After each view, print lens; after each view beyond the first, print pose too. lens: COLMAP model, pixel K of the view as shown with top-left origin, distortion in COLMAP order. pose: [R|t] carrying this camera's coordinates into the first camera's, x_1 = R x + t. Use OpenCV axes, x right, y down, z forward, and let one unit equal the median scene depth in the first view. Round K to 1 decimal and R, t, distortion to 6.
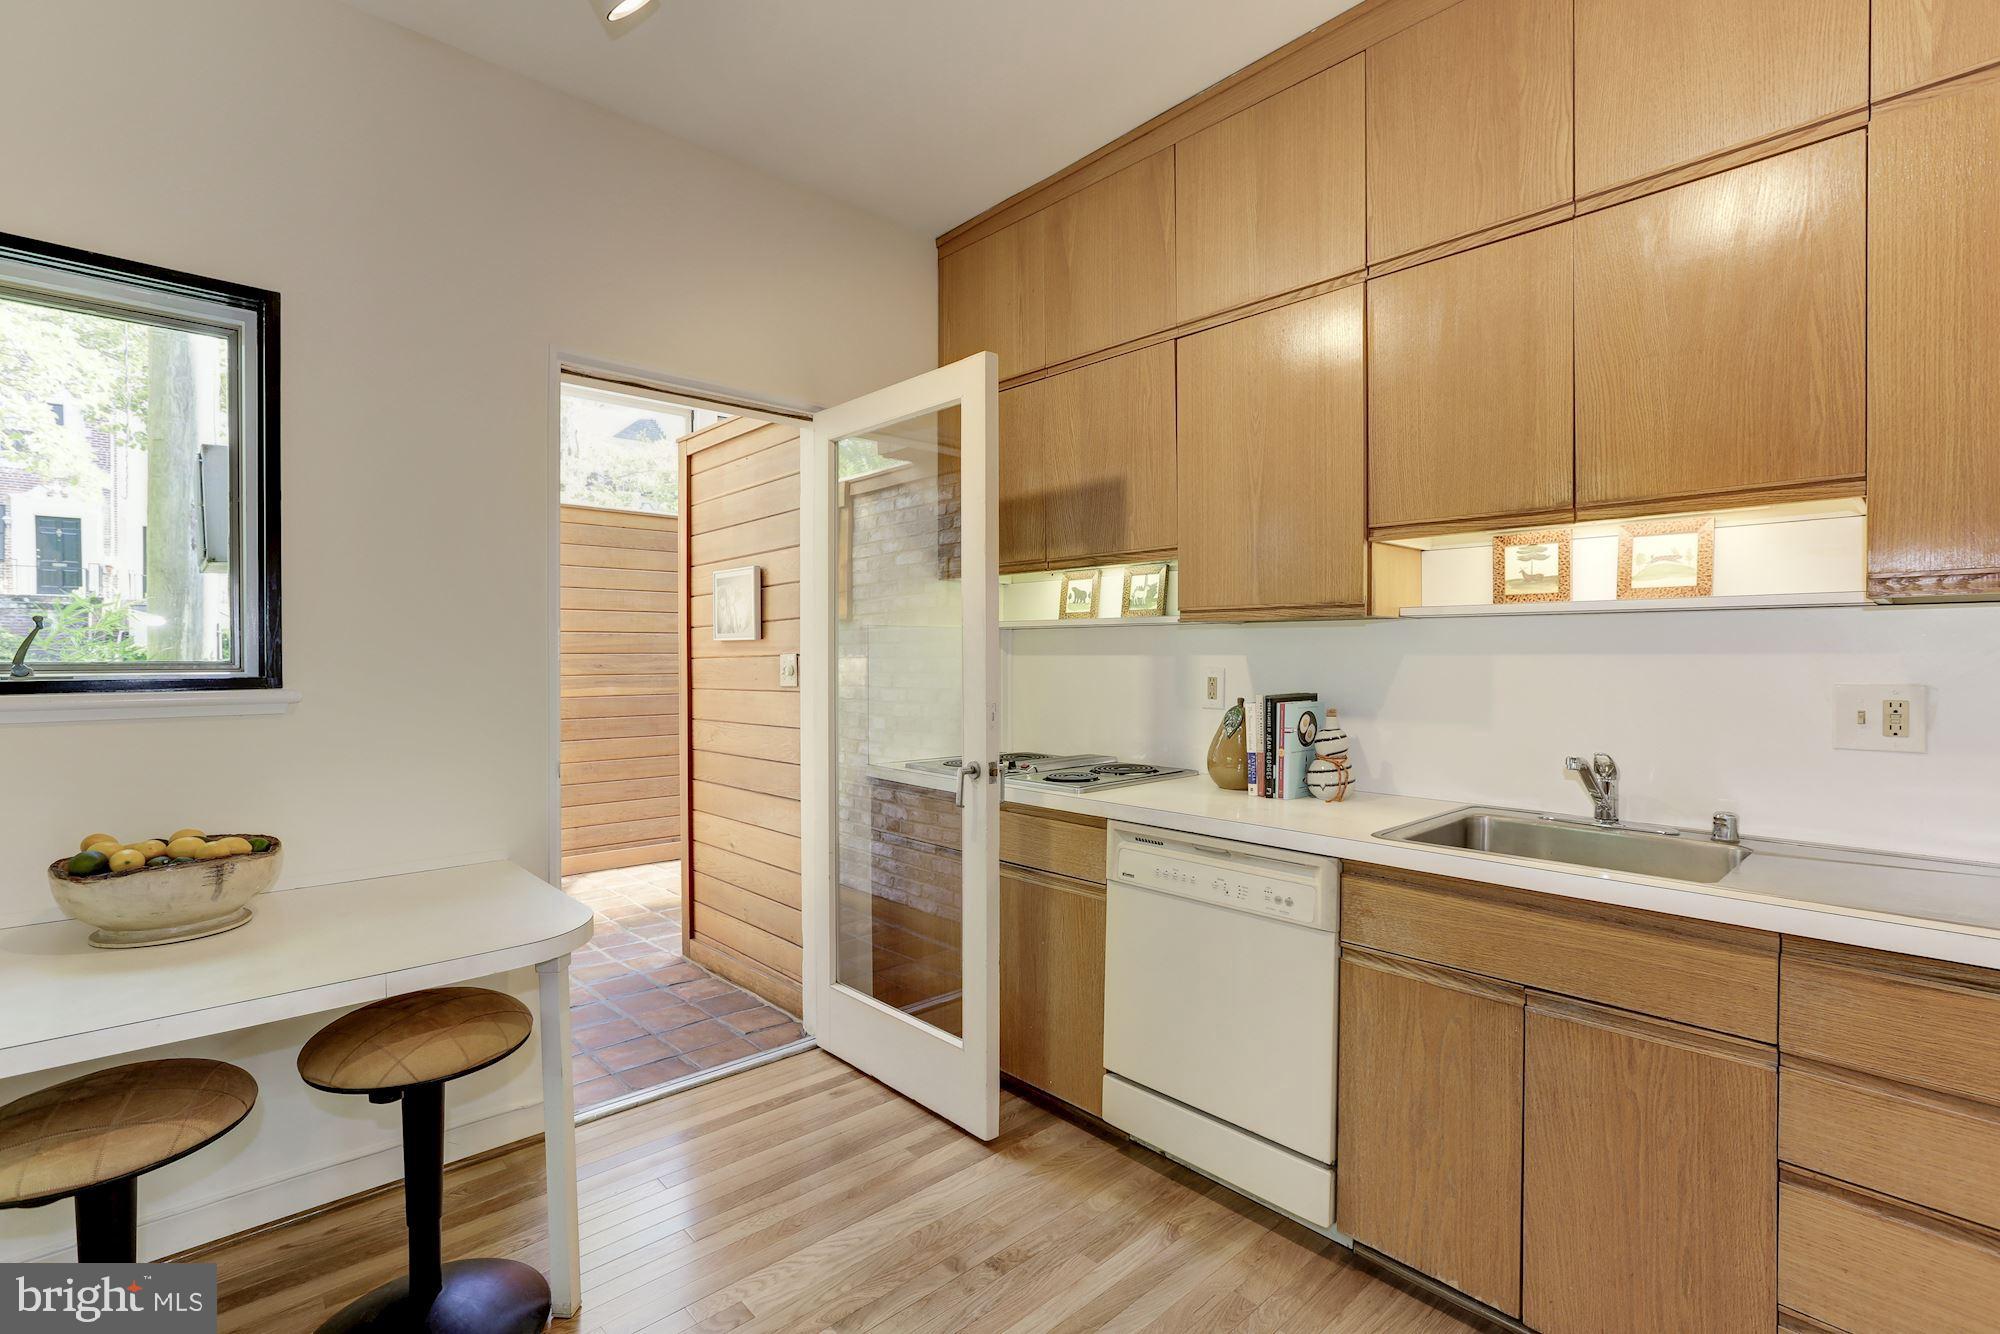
lens RADIAL K [[925.7, 0, 983.1], [0, 925.7, 654.2], [0, 0, 1]] dist [-0.034708, 0.018496]
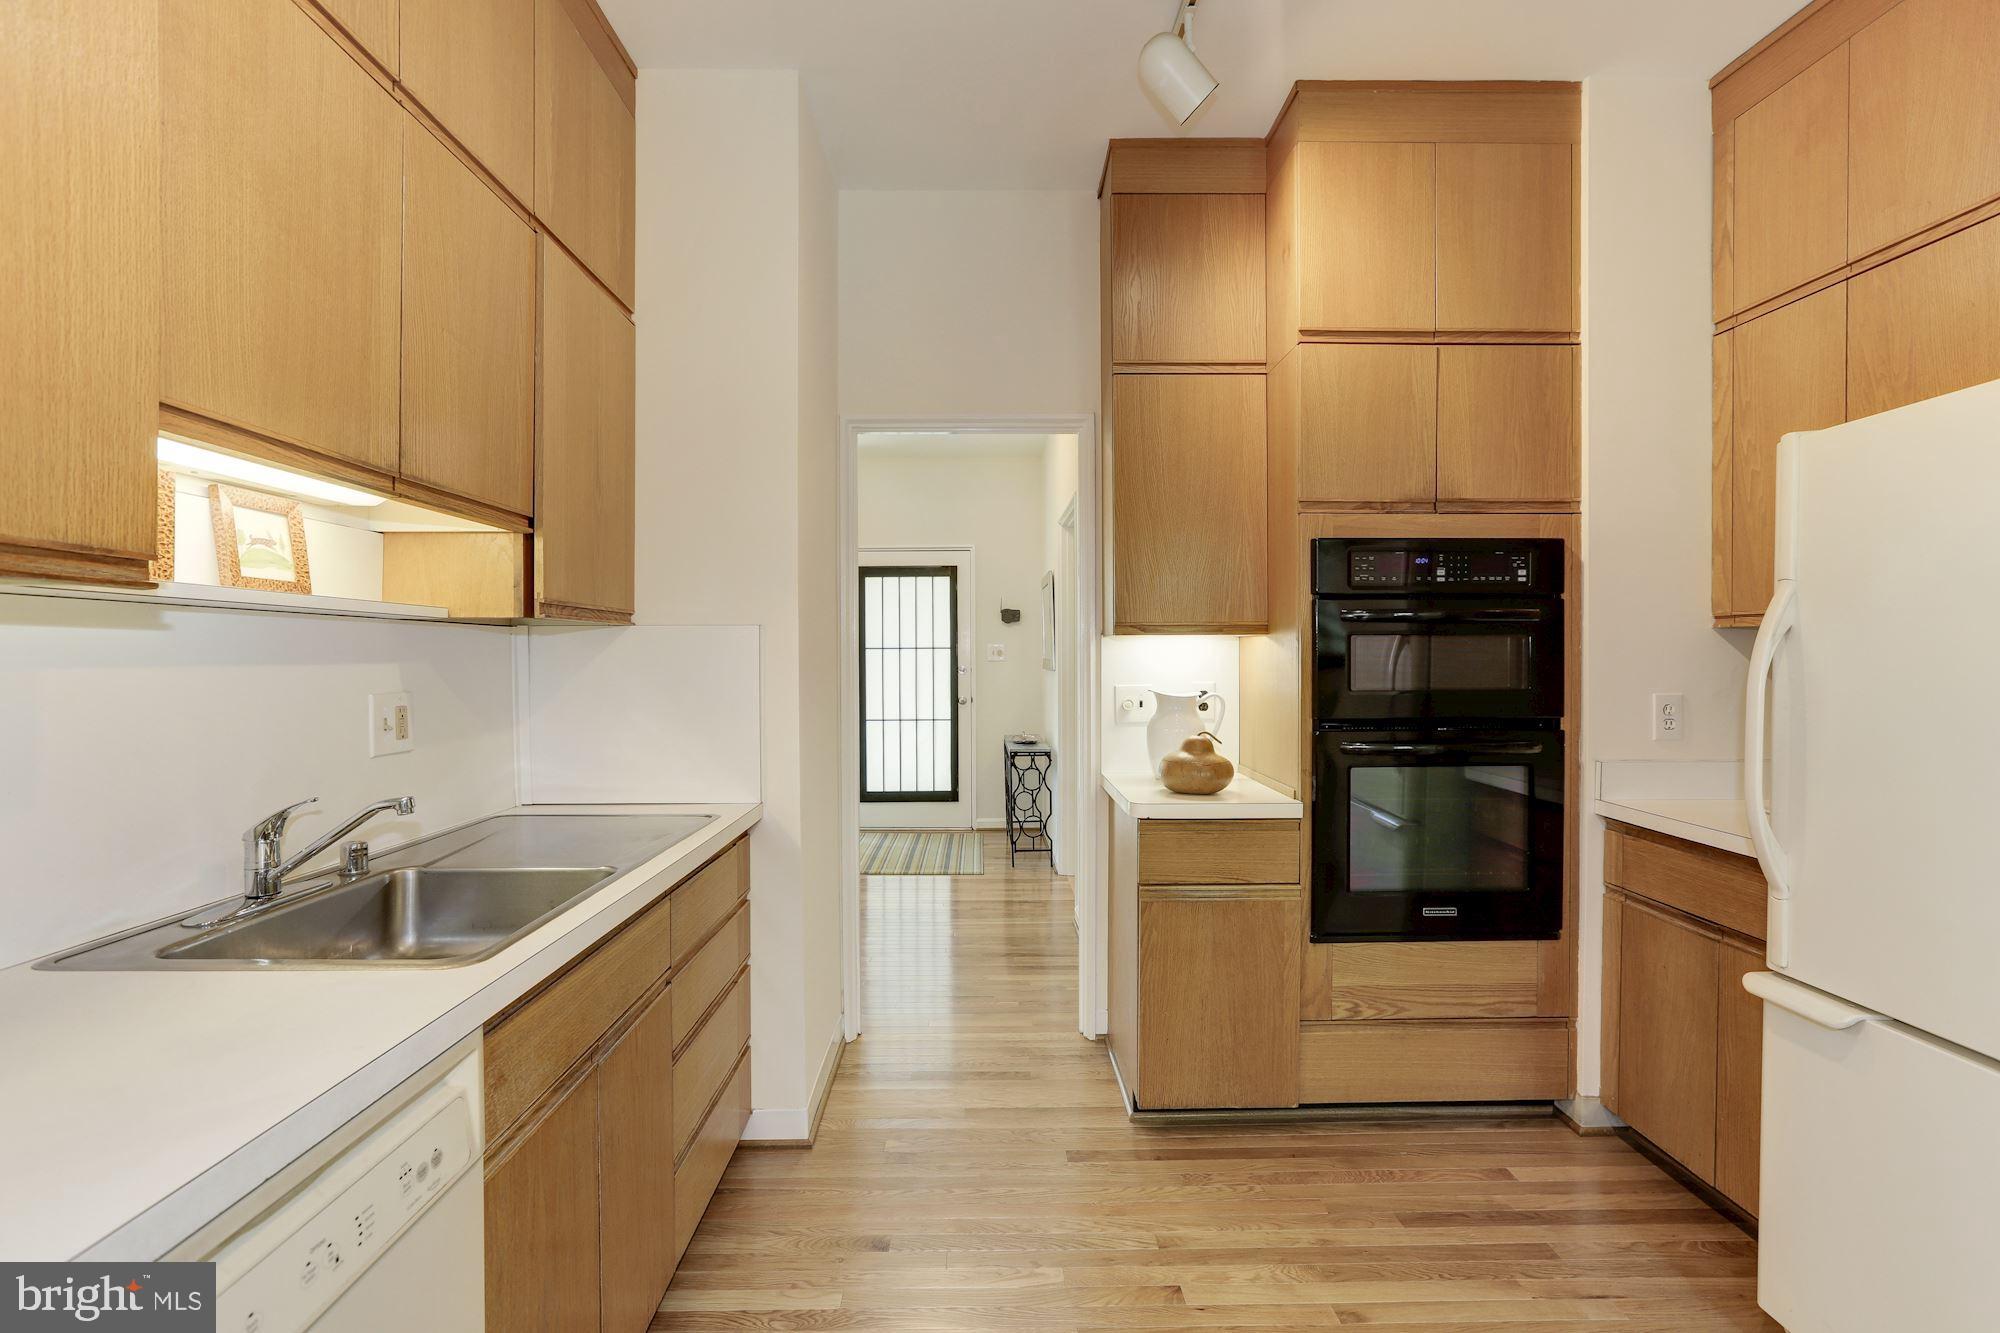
lens RADIAL K [[925.7, 0, 983.1], [0, 925.7, 653.7], [0, 0, 1]] dist [-0.034708, 0.018496]
pose [[-0.745632, 0.002481, 0.666354, -0.232144], [-0.000137, 0.999992, -0.003877, -0.007175], [-0.666358, -0.002983, -0.745626, 1.194927]]
